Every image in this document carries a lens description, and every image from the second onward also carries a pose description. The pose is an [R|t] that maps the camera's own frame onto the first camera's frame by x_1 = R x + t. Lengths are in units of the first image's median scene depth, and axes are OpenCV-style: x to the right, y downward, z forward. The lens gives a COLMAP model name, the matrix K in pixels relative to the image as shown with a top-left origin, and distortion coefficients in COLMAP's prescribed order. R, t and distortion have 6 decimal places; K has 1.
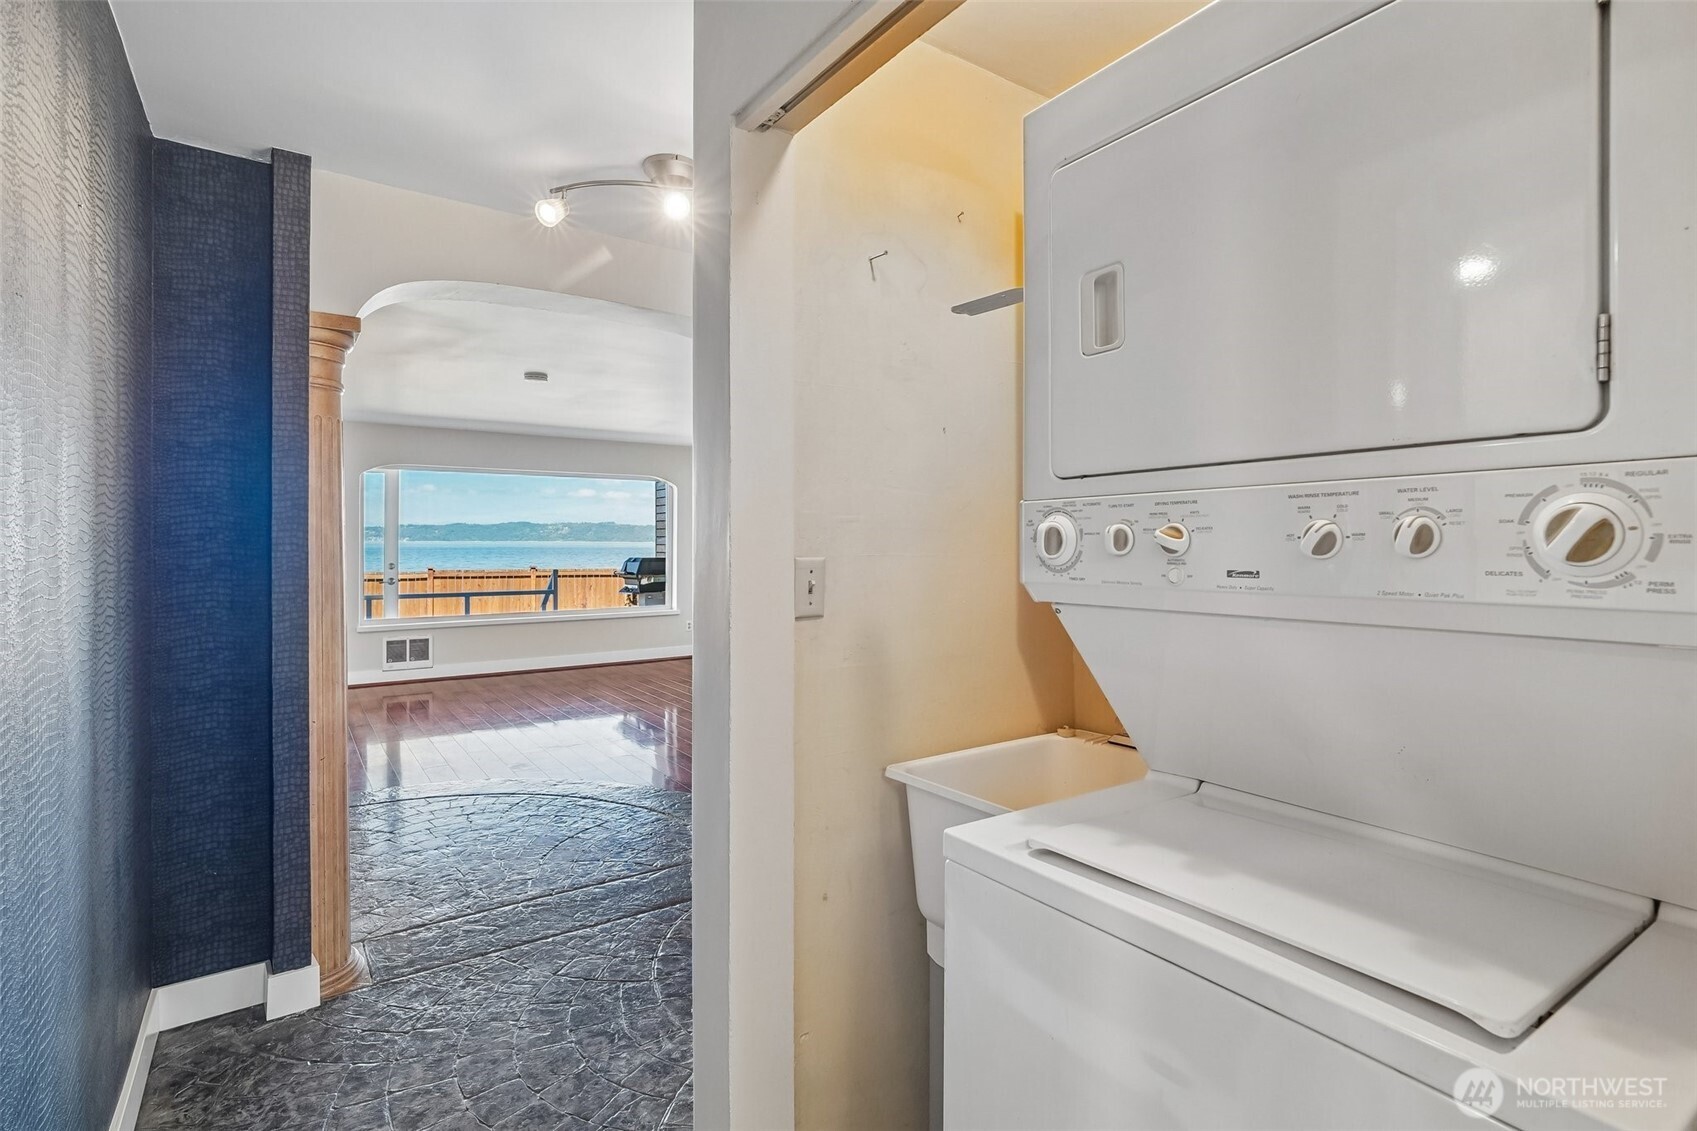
lens RADIAL K [[812.7, 0, 851.0], [0, 812.7, 559.1], [0, 0, 1]] dist [-0.014867, 0.007562]
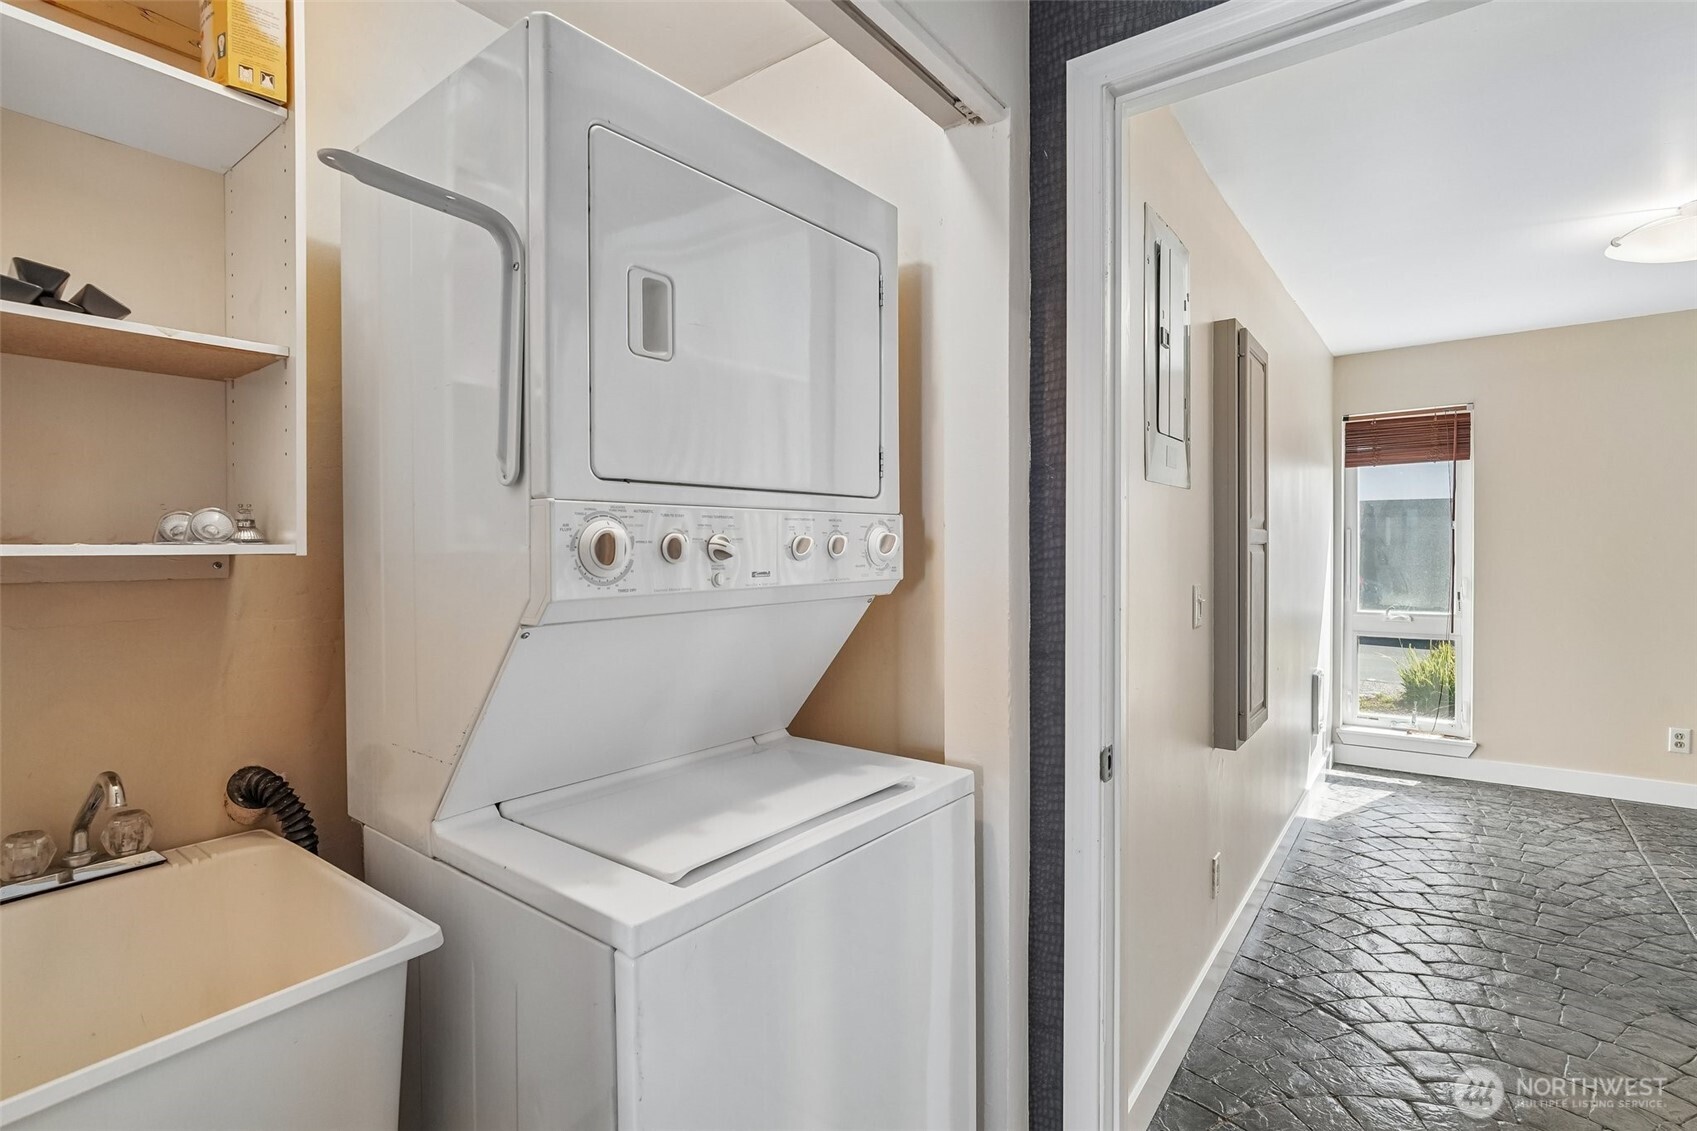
lens RADIAL K [[812.7, 0, 840.7], [0, 812.7, 558.8], [0, 0, 1]] dist [-0.014867, 0.007562]
pose [[-0.301194, -0.014059, 0.953459, -0.698434], [0.018298, 0.999622, 0.020520, -0.026987], [-0.953387, 0.023627, -0.300823, 1.076751]]
